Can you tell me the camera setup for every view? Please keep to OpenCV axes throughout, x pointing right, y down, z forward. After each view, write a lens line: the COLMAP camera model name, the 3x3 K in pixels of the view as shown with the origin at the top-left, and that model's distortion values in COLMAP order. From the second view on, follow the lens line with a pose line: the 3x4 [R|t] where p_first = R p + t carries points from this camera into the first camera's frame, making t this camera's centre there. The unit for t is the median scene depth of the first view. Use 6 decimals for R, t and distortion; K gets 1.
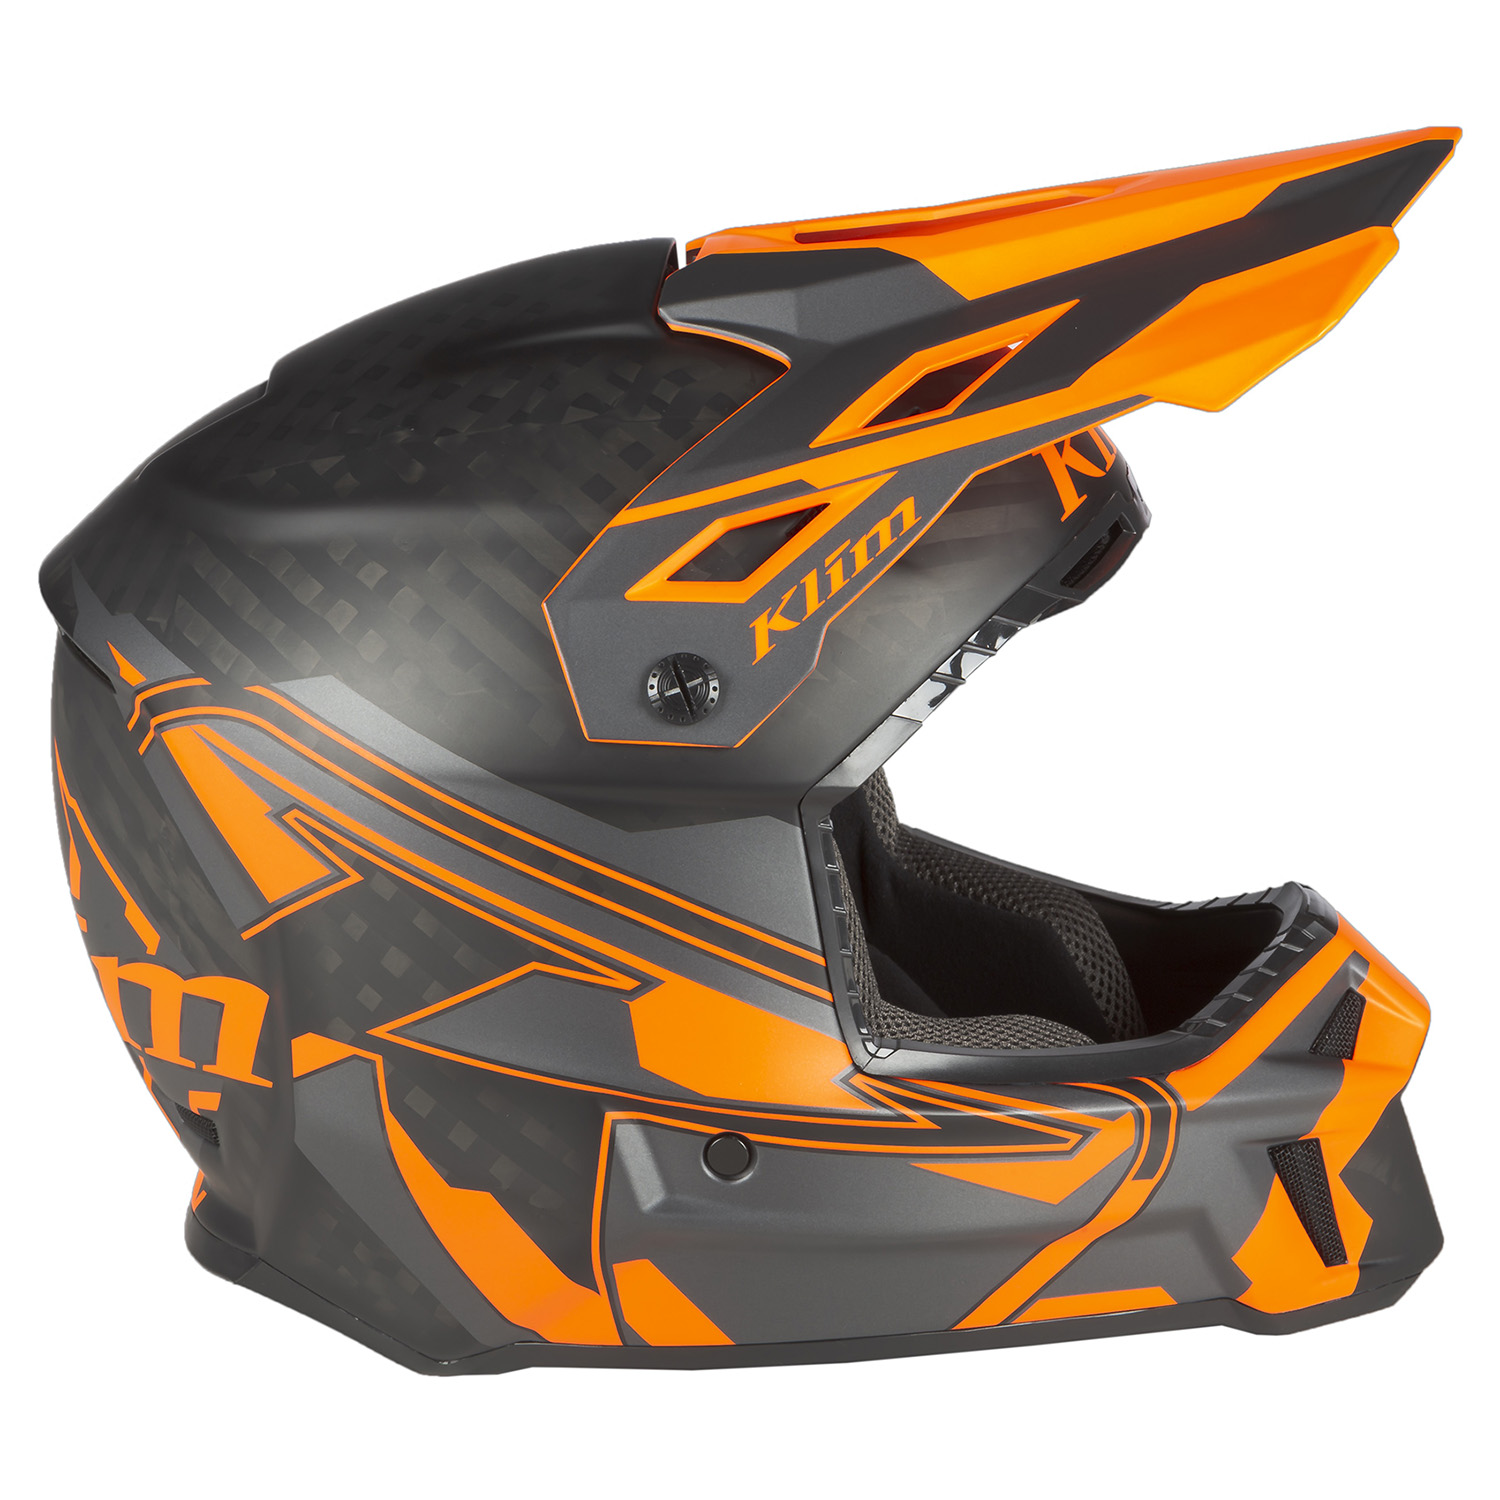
lens RADIAL K [[4454.8, 0, 750.8], [0, 4454.8, 762.8], [0, 0, 1]] dist [-0.017727, 0.000000]
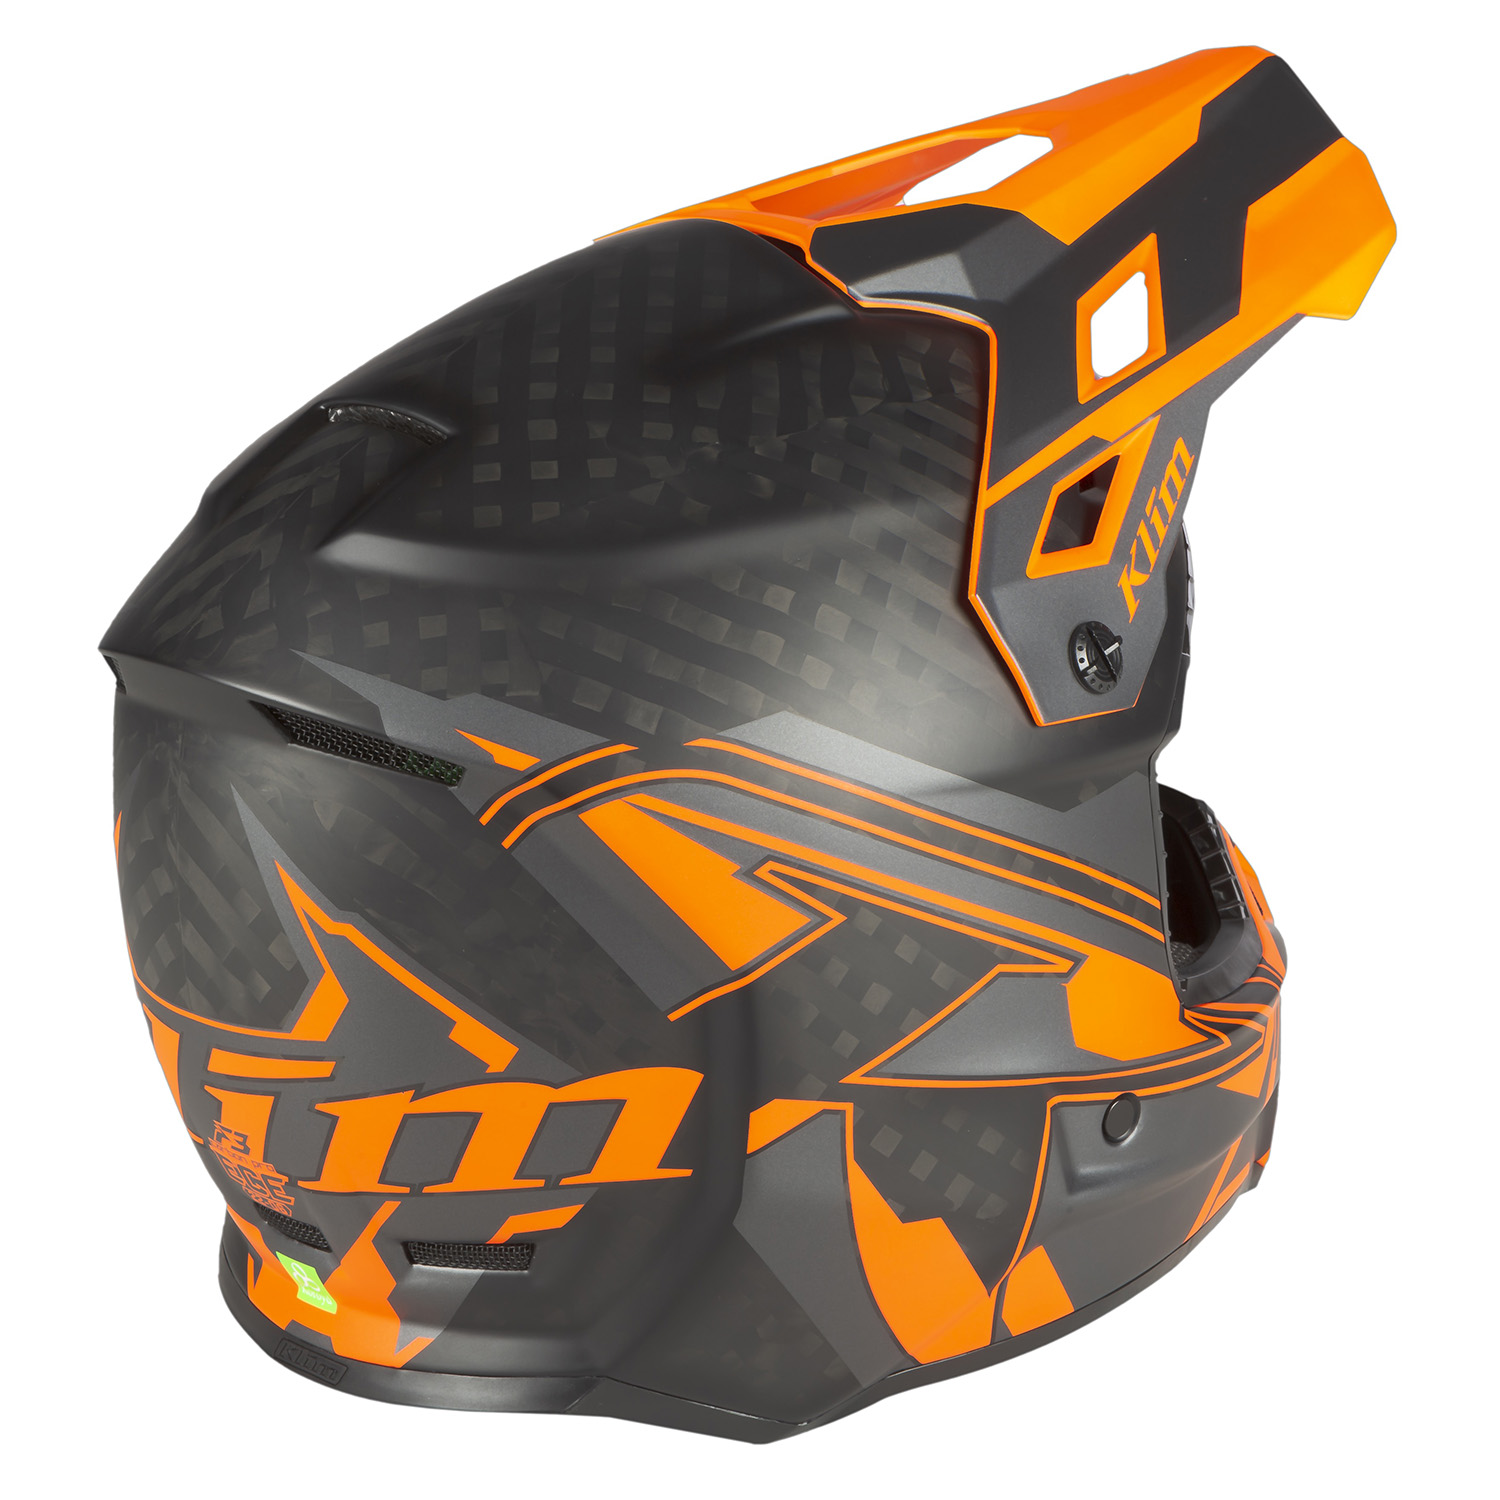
lens RADIAL K [[4454.8, 0, 746.2], [0, 4454.8, 741.4], [0, 0, 1]] dist [-0.017727, 0.000000]
pose [[0.684587, -0.177732, 0.706932, -0.752115], [0.171753, 0.981844, 0.080524, -0.088953], [-0.708408, 0.066292, 0.702683, 0.352993]]
